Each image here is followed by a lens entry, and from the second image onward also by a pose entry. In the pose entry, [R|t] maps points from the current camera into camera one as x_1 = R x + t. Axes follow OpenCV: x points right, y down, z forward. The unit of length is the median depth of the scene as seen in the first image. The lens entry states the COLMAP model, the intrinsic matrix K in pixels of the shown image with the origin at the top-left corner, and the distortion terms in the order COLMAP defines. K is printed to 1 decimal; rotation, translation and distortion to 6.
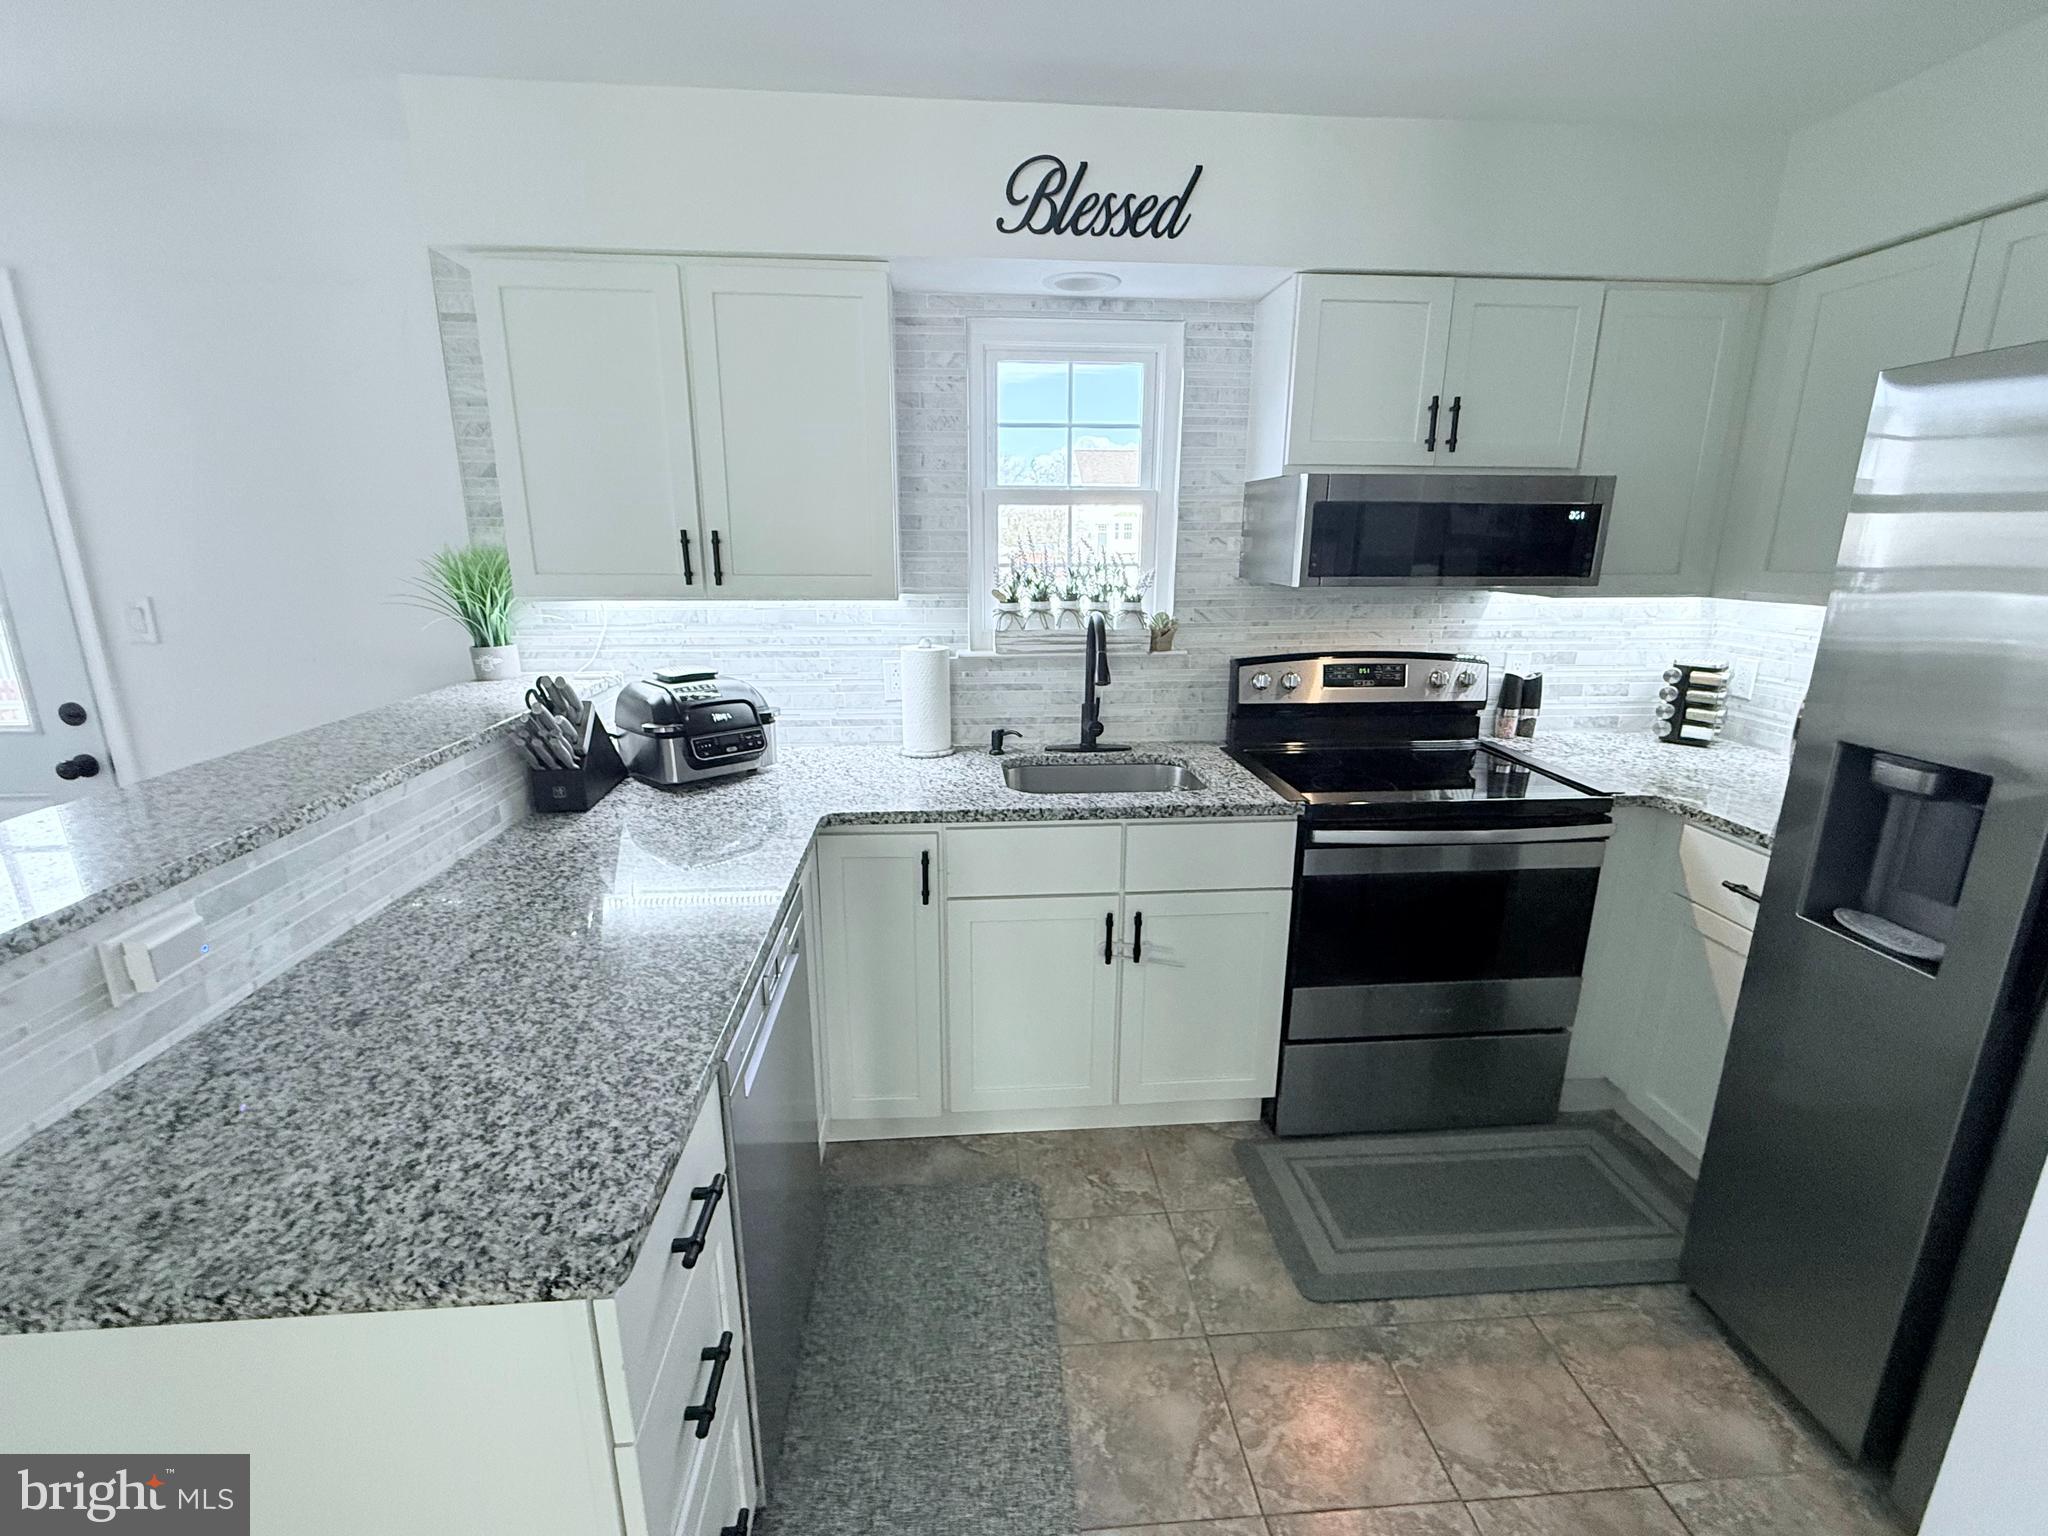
lens RADIAL K [[895.4, 0, 1029.1], [0, 895.4, 765.3], [0, 0, 1]] dist [0.012608, 0.000355]
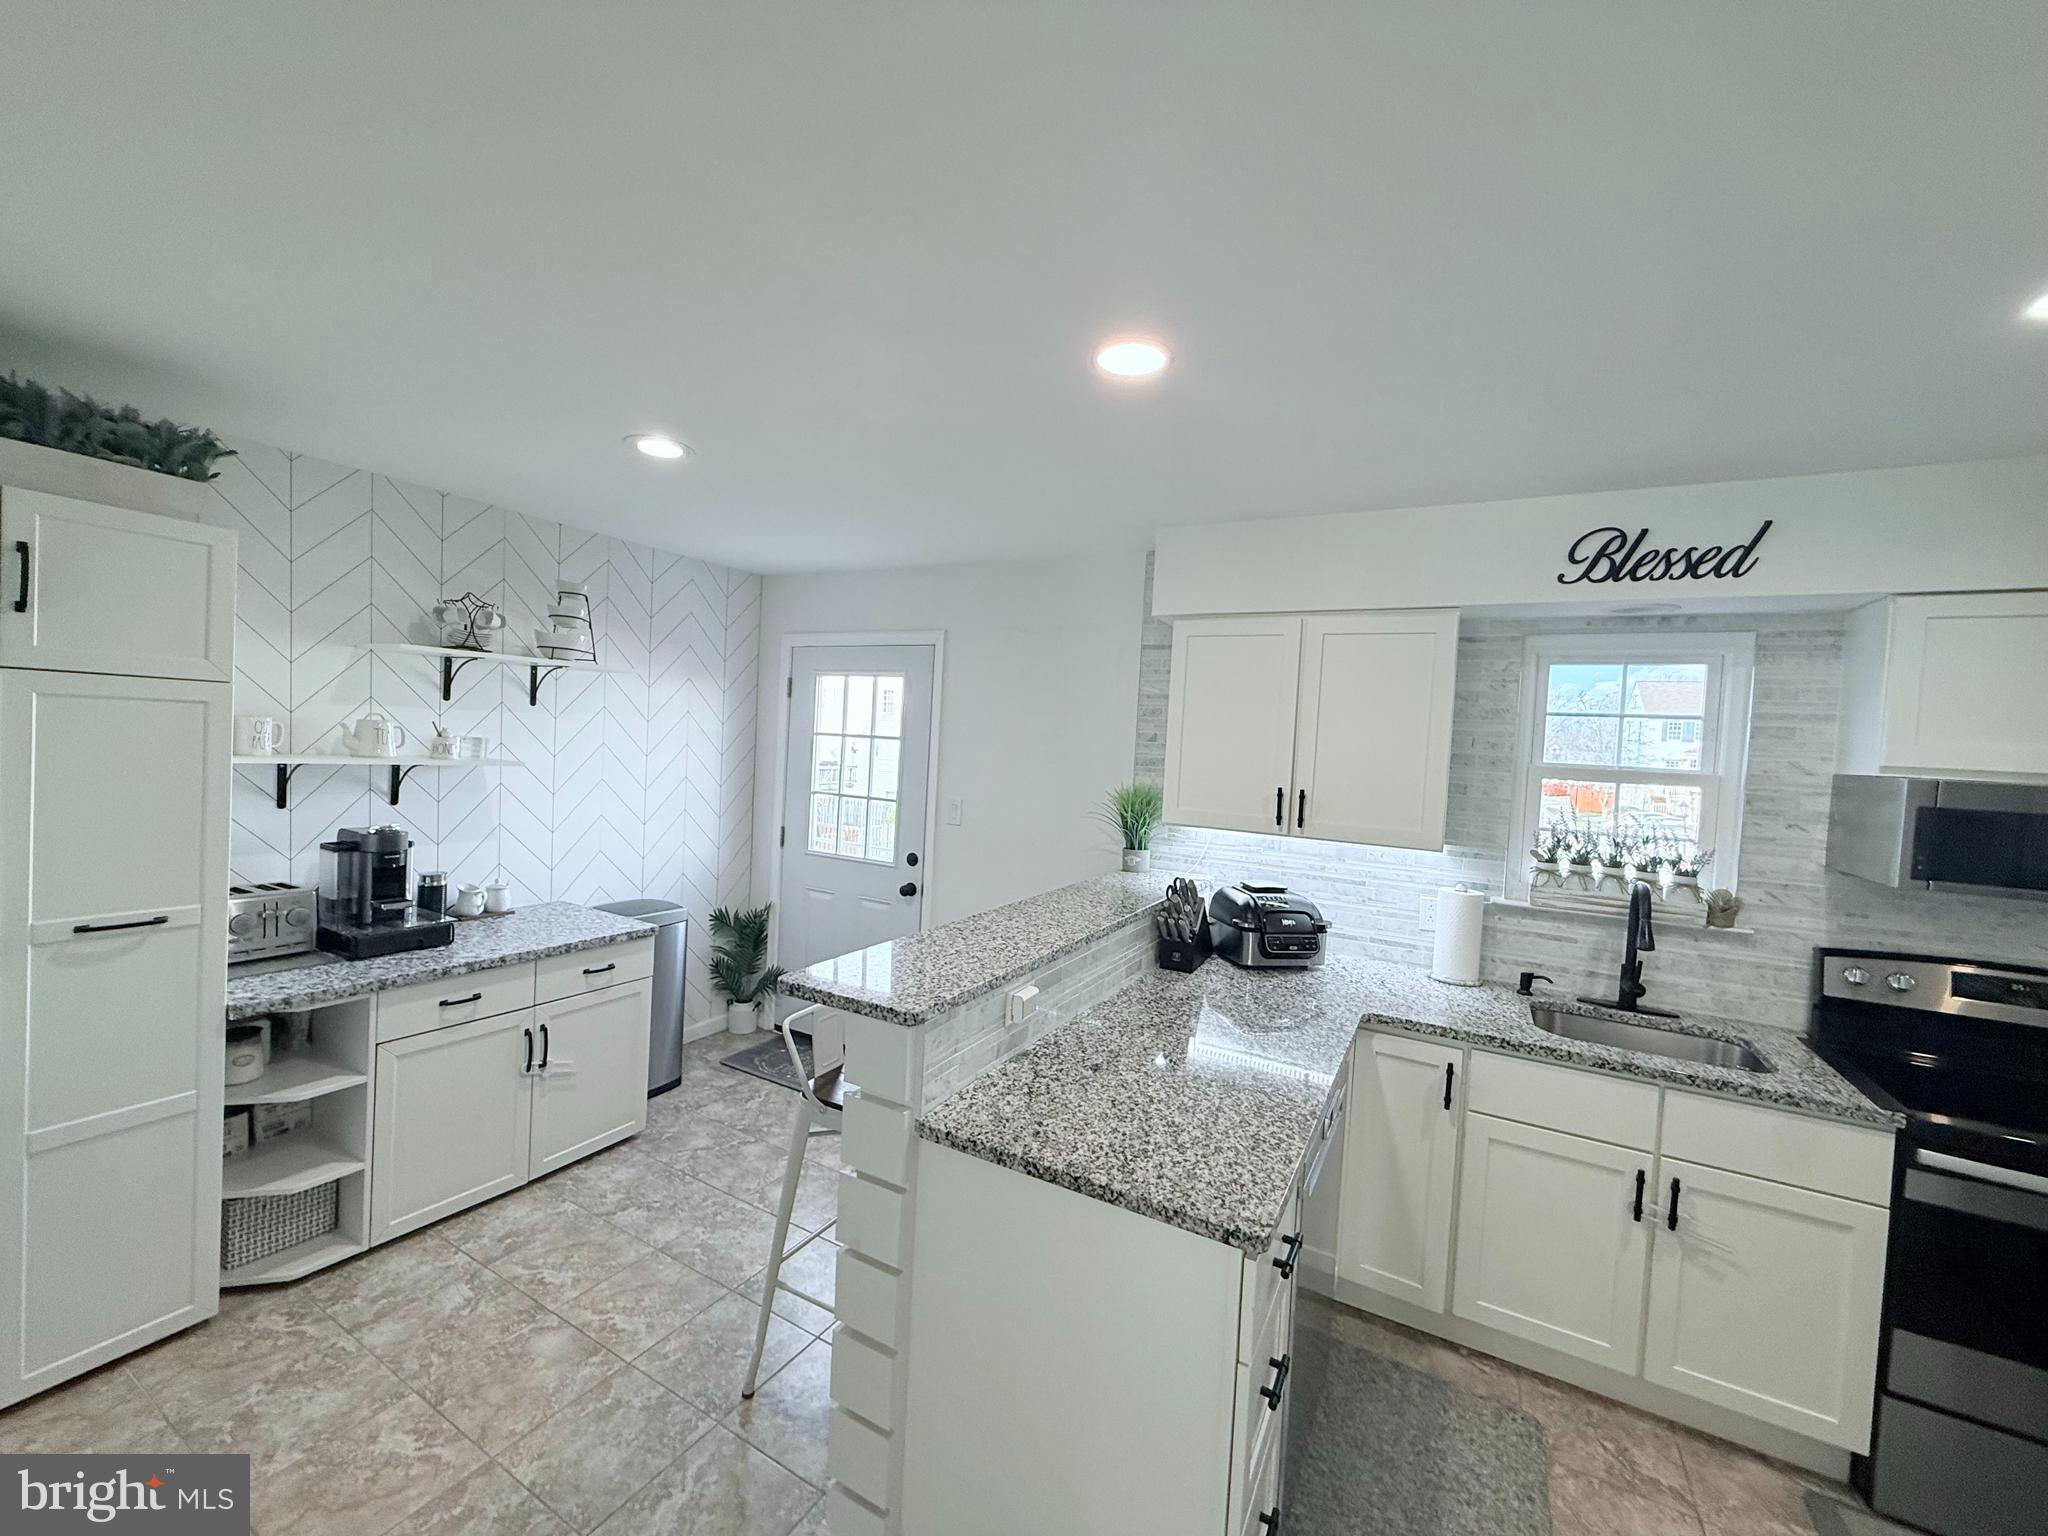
lens RADIAL K [[813.3, 0, 1015.0], [0, 813.3, 764.5], [0, 0, 1]] dist [-0.002296, 0.001330]
pose [[0.823692, 0.055625, -0.564303, -0.004079], [-0.186287, 0.966485, -0.176647, 0.009465], [0.535564, 0.250625, 0.806448, -0.275950]]
